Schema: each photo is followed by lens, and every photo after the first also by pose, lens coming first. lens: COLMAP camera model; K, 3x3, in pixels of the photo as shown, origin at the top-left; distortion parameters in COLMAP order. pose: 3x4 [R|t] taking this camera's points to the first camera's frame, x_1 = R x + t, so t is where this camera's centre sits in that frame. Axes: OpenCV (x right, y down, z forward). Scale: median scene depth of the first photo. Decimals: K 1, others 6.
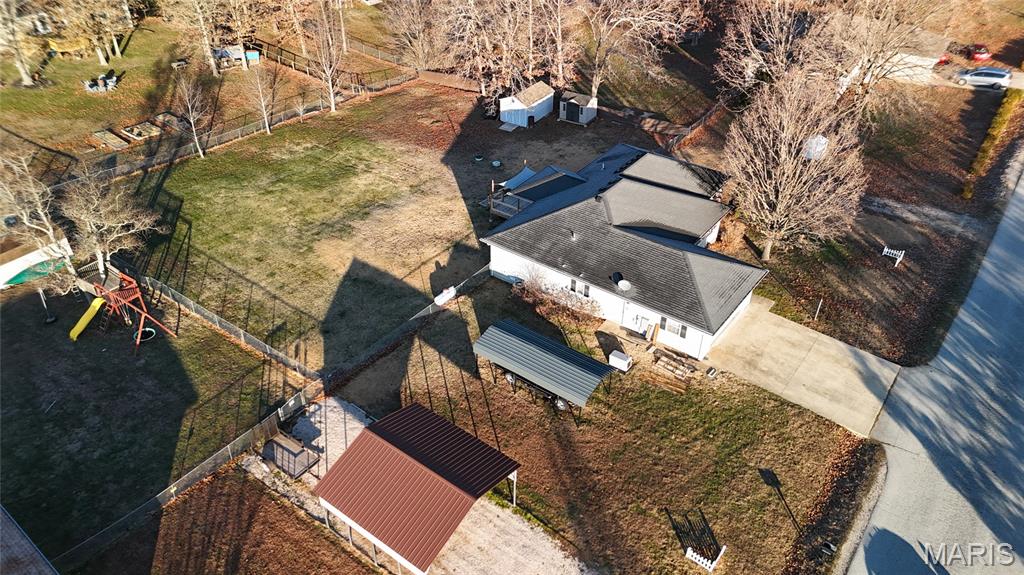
lens RADIAL K [[747.6, 0, 512.0], [0, 747.6, 287.5], [0, 0, 1]] dist [0.121090, -0.127529]
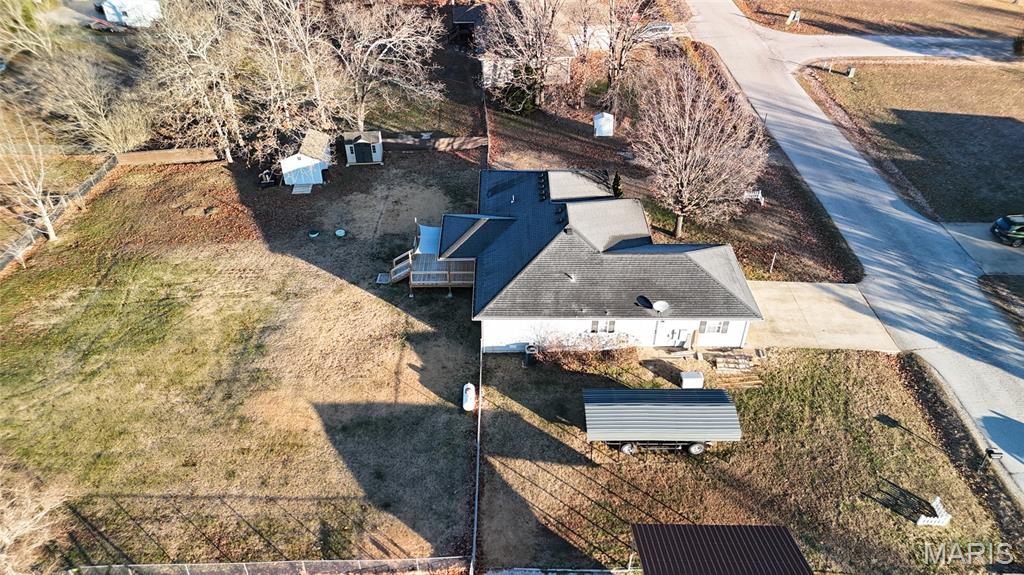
lens RADIAL K [[747.6, 0, 512.0], [0, 747.6, 287.5], [0, 0, 1]] dist [0.121090, -0.127529]
pose [[0.795841, -0.356179, 0.489666, -0.435557], [0.353767, 0.929823, 0.101378, -0.178163], [-0.491412, 0.092547, 0.865996, 0.240138]]
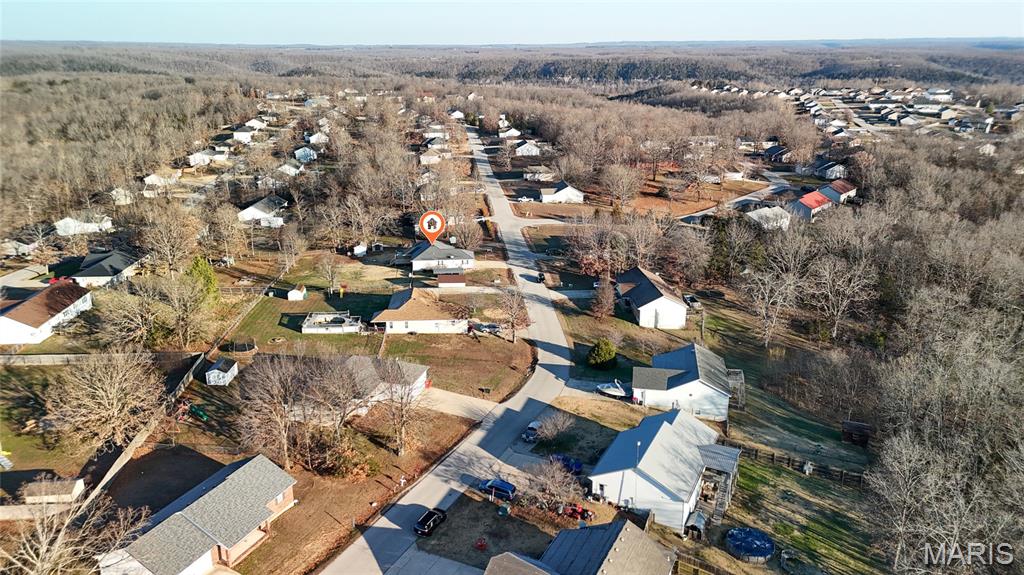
lens RADIAL K [[747.6, 0, 512.0], [0, 747.6, 287.5], [0, 0, 1]] dist [0.121090, -0.127529]
pose [[0.741320, -0.191065, 0.643381, -2.296769], [0.393373, 0.900396, -0.185863, 1.045374], [-0.543785, 0.390872, 0.742641, -2.229480]]
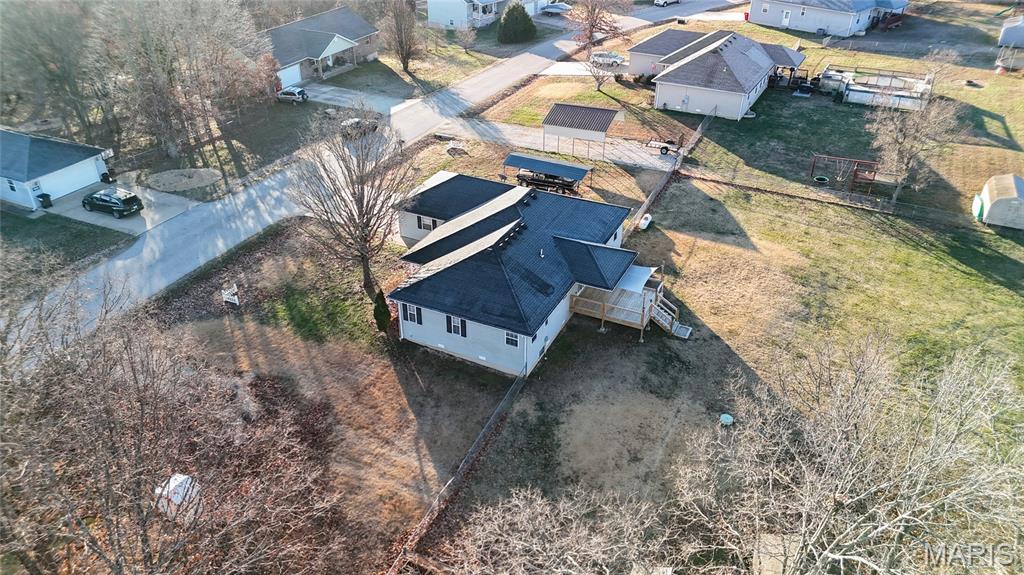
lens RADIAL K [[747.6, 0, 512.0], [0, 747.6, 287.5], [0, 0, 1]] dist [0.121090, -0.127529]
pose [[-0.981151, 0.093700, -0.169006, 0.355472], [-0.121775, 0.379280, 0.917234, -1.083519], [0.150045, 0.920526, -0.360720, 1.562365]]
